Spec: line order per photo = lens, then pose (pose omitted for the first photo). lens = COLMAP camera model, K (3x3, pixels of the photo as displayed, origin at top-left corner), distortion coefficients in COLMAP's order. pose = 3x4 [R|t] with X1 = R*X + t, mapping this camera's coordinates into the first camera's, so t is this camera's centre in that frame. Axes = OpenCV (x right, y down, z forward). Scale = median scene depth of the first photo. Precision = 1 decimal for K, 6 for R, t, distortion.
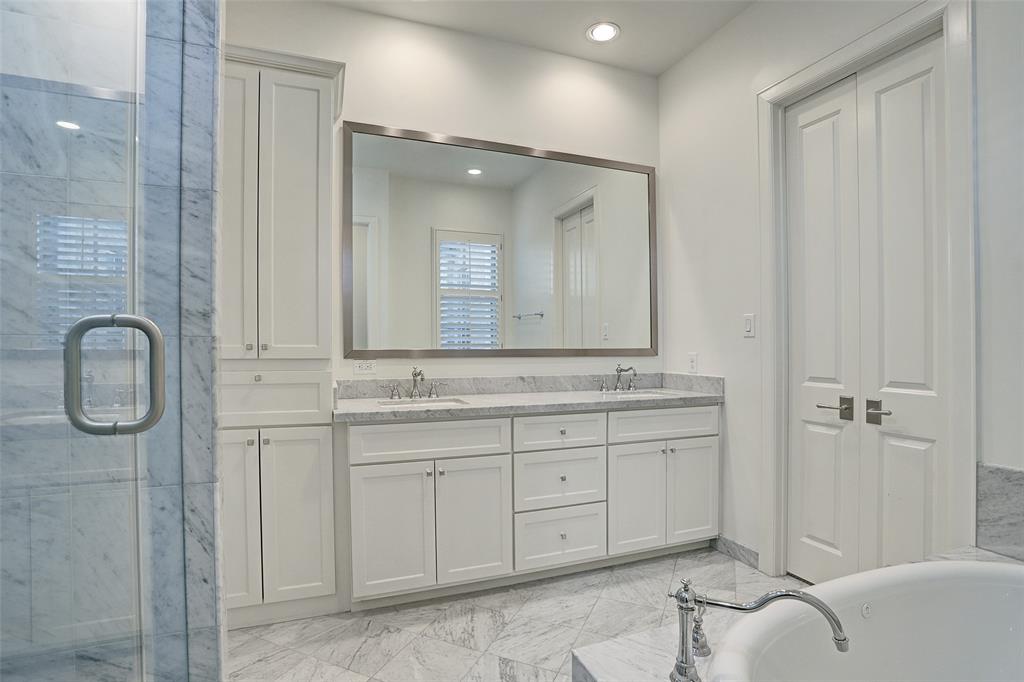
lens RADIAL K [[496.6, 0, 509.7], [0, 496.6, 348.3], [0, 0, 1]] dist [-0.030915, 0.002448]
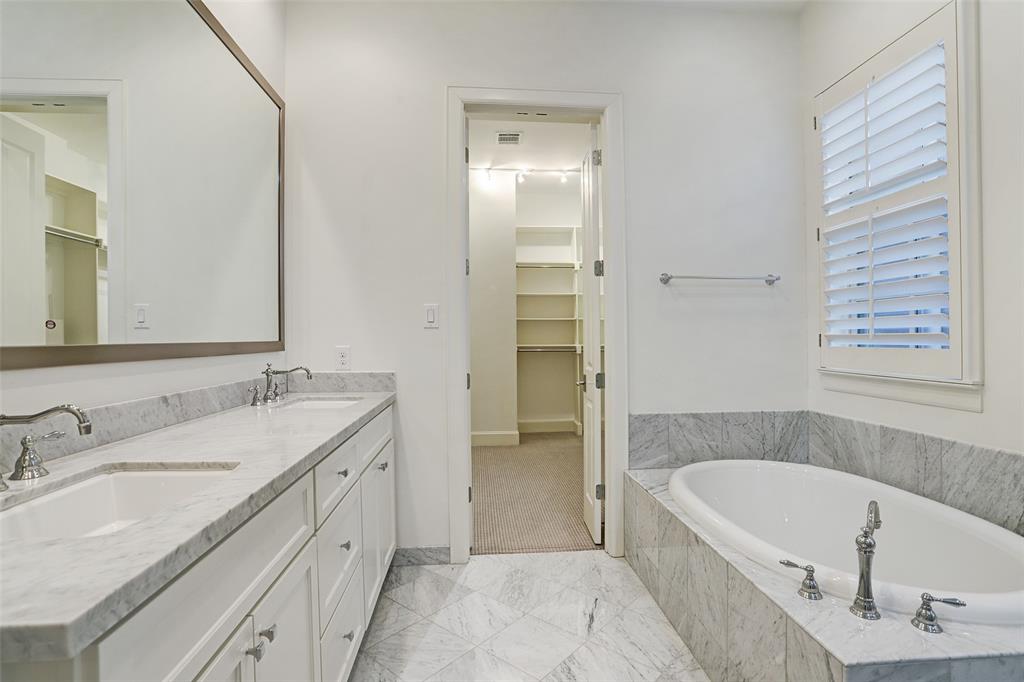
lens RADIAL K [[496.6, 0, 506.8], [0, 496.6, 336.7], [0, 0, 1]] dist [-0.030915, 0.002448]
pose [[0.297859, 0.003416, 0.954604, -0.392618], [0.008593, 0.999943, -0.006259, 0.001296], [-0.954571, 0.010067, 0.297813, 0.564530]]
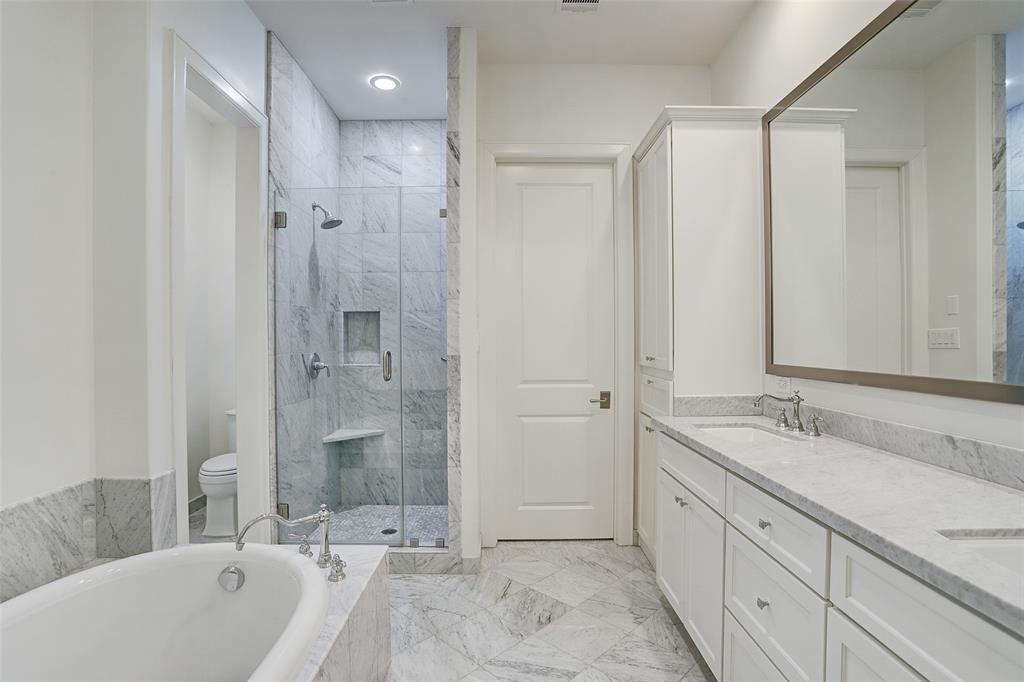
lens RADIAL K [[496.6, 0, 516.6], [0, 496.6, 342.3], [0, 0, 1]] dist [-0.030915, 0.002448]
pose [[-0.328919, 0.005760, -0.944341, 0.673893], [-0.001776, 0.999976, 0.006718, -0.041598], [0.944357, 0.003887, -0.328900, 0.836530]]
